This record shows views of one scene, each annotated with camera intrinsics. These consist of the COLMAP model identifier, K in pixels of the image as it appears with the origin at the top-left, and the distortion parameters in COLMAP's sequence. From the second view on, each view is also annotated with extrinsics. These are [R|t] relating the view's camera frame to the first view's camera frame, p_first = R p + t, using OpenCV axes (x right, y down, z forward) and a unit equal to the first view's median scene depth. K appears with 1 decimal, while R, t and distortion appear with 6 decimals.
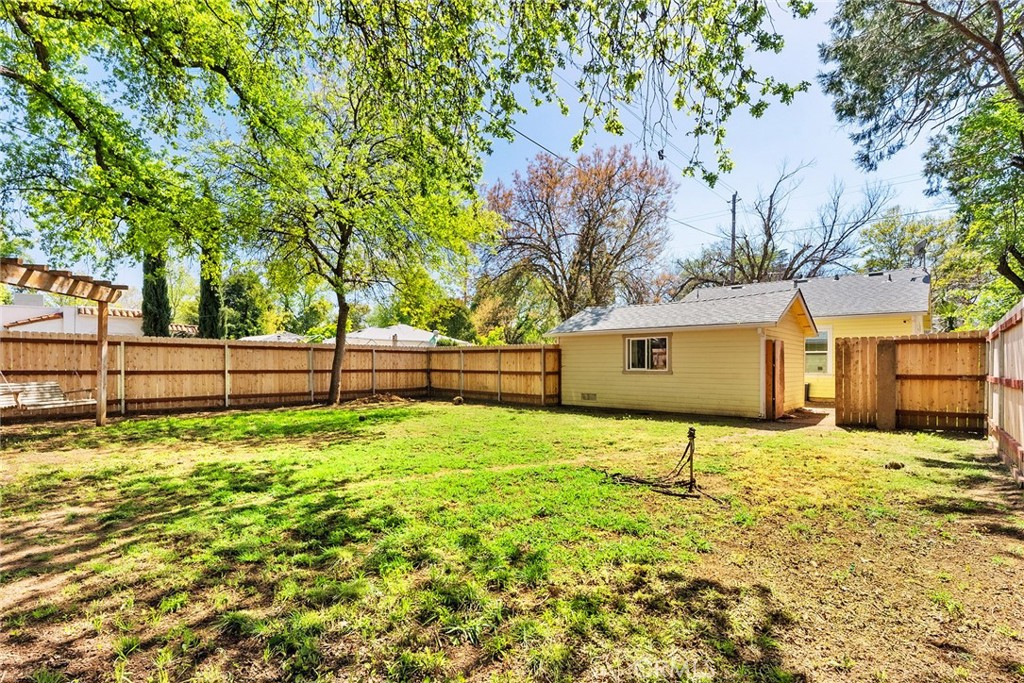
lens RADIAL K [[486.2, 0, 519.7], [0, 486.2, 362.2], [0, 0, 1]] dist [-0.009475, -0.000648]
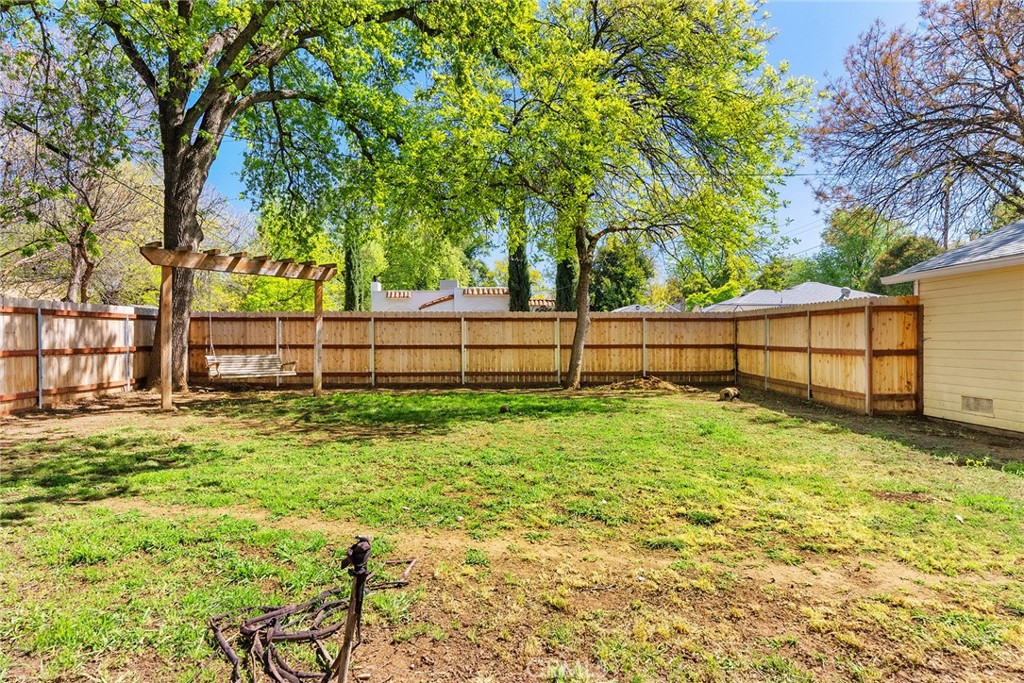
lens RADIAL K [[574.1, 0, 513.9], [0, 574.1, 344.2], [0, 0, 1]] dist [-0.002528, 0.001285]
pose [[0.678914, 0.002235, -0.734214, 0.256335], [0.008256, 0.999909, 0.010678, 0.004029], [0.734171, -0.013311, 0.678834, 0.311677]]
